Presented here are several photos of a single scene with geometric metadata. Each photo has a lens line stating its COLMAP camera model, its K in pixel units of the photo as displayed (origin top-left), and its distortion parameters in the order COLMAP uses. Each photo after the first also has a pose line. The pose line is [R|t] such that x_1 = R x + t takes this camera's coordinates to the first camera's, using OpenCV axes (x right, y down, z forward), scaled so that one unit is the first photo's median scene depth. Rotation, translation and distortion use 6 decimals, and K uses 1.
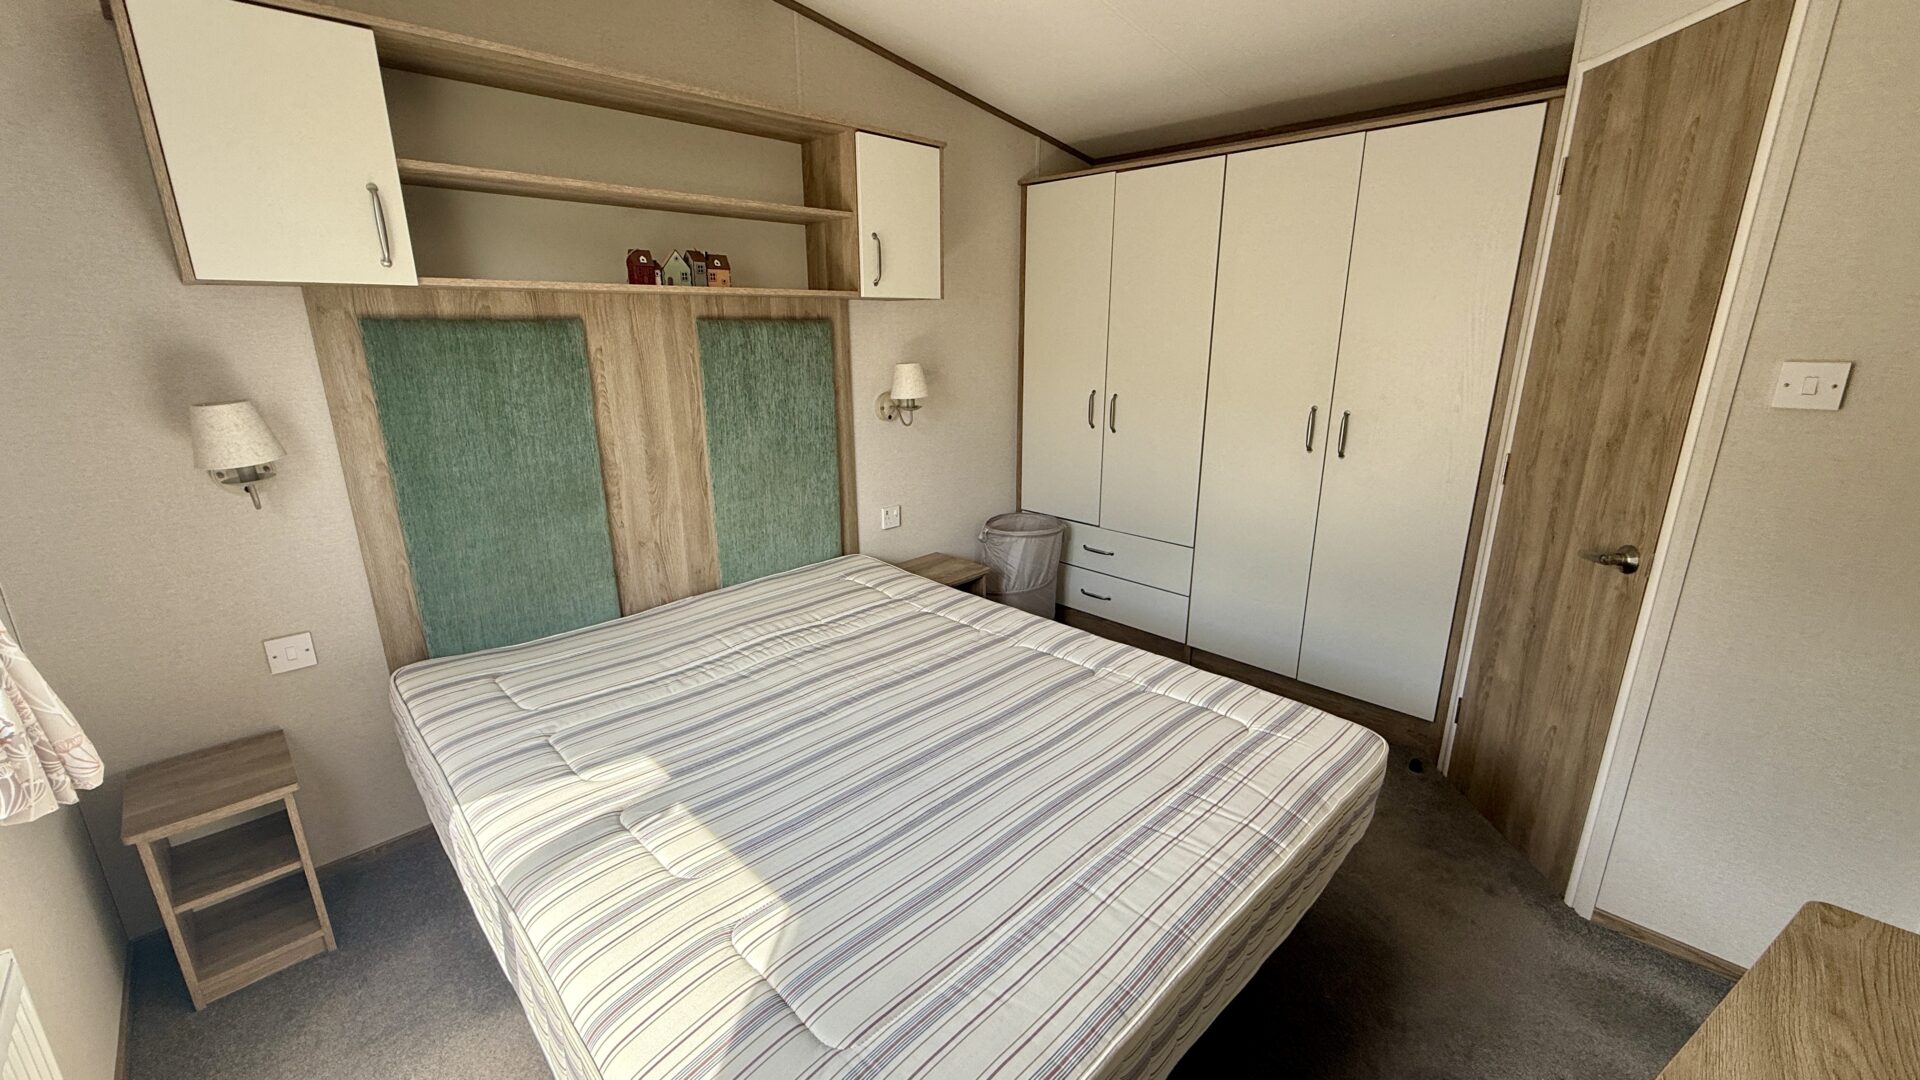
lens RADIAL K [[758.4, 0, 955.1], [0, 758.4, 538.4], [0, 0, 1]] dist [-0.000407, -0.000240]
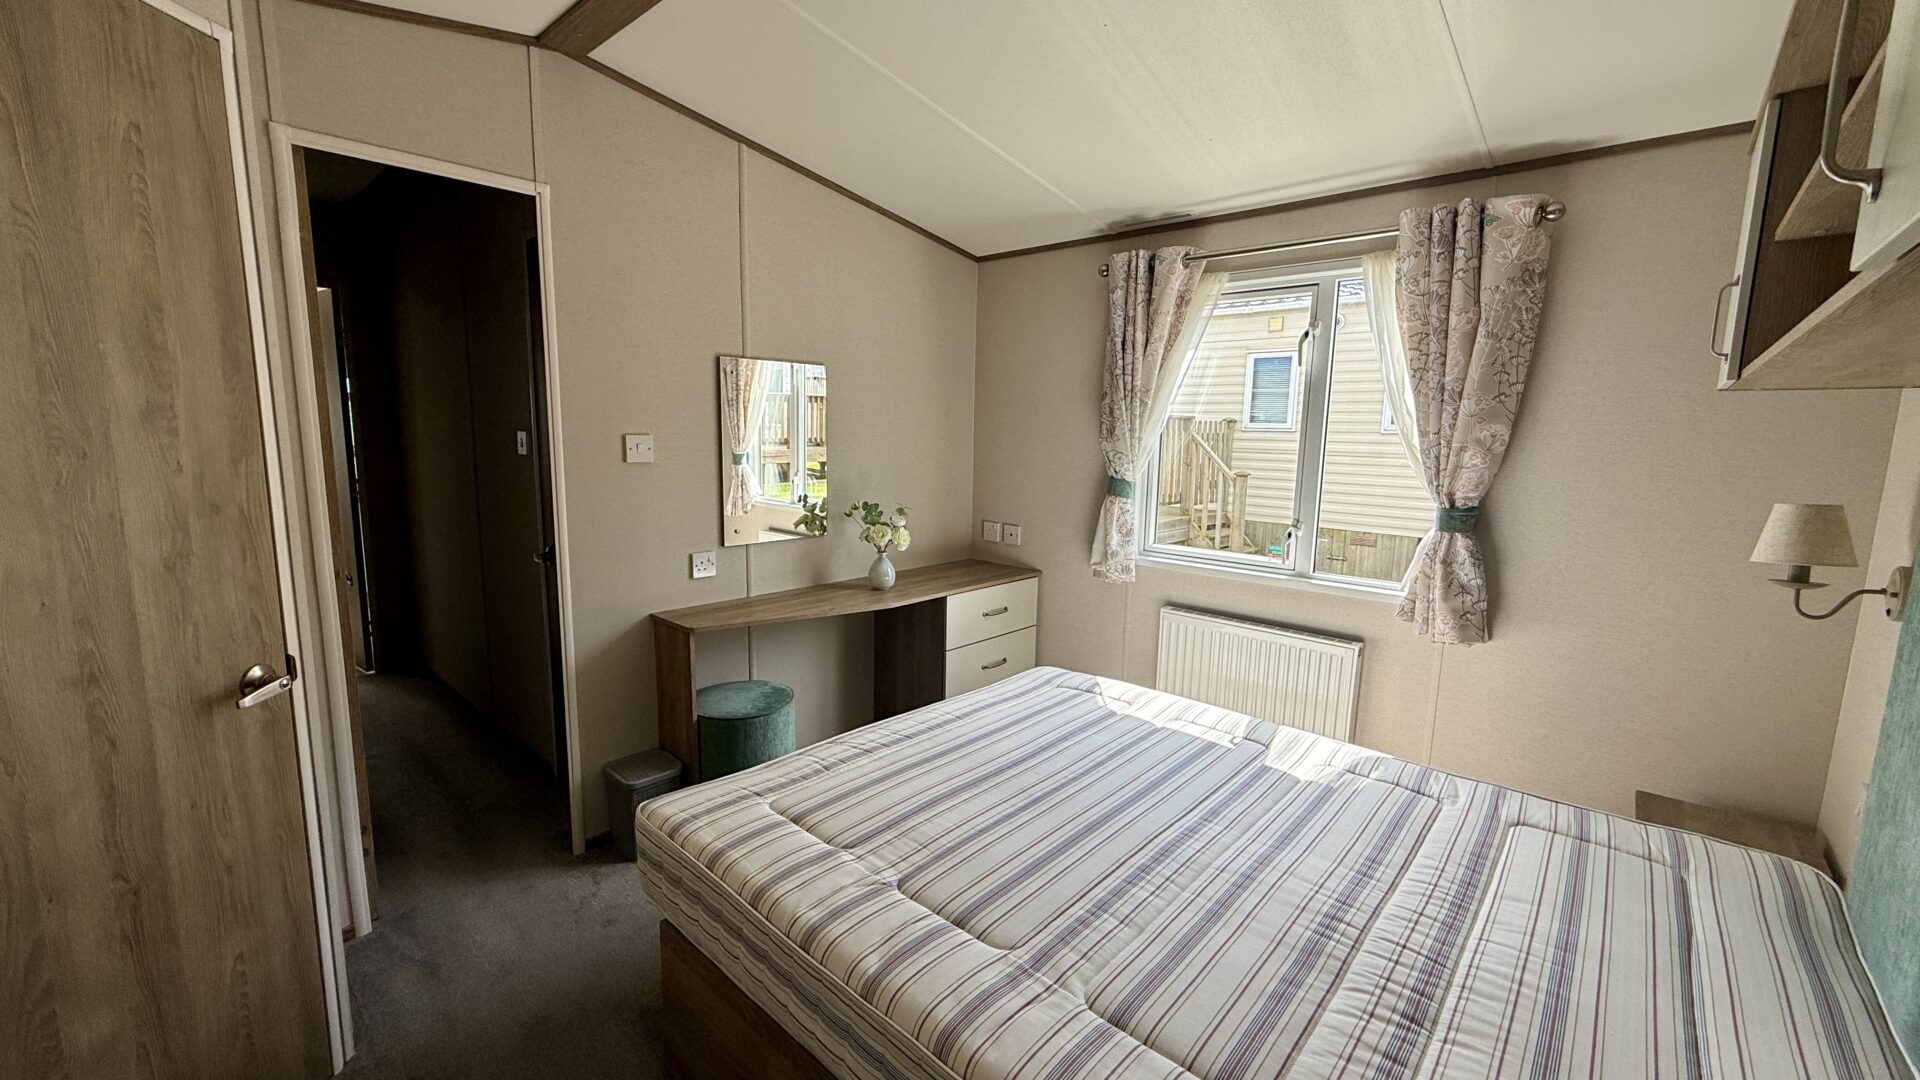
lens RADIAL K [[758.4, 0, 955.1], [0, 758.4, 538.4], [0, 0, 1]] dist [-0.000407, -0.000240]
pose [[-0.998283, -0.007223, -0.058121, 0.202135], [-0.030462, 0.911609, 0.409927, -0.485339], [0.050023, 0.410994, -0.910265, 1.783895]]
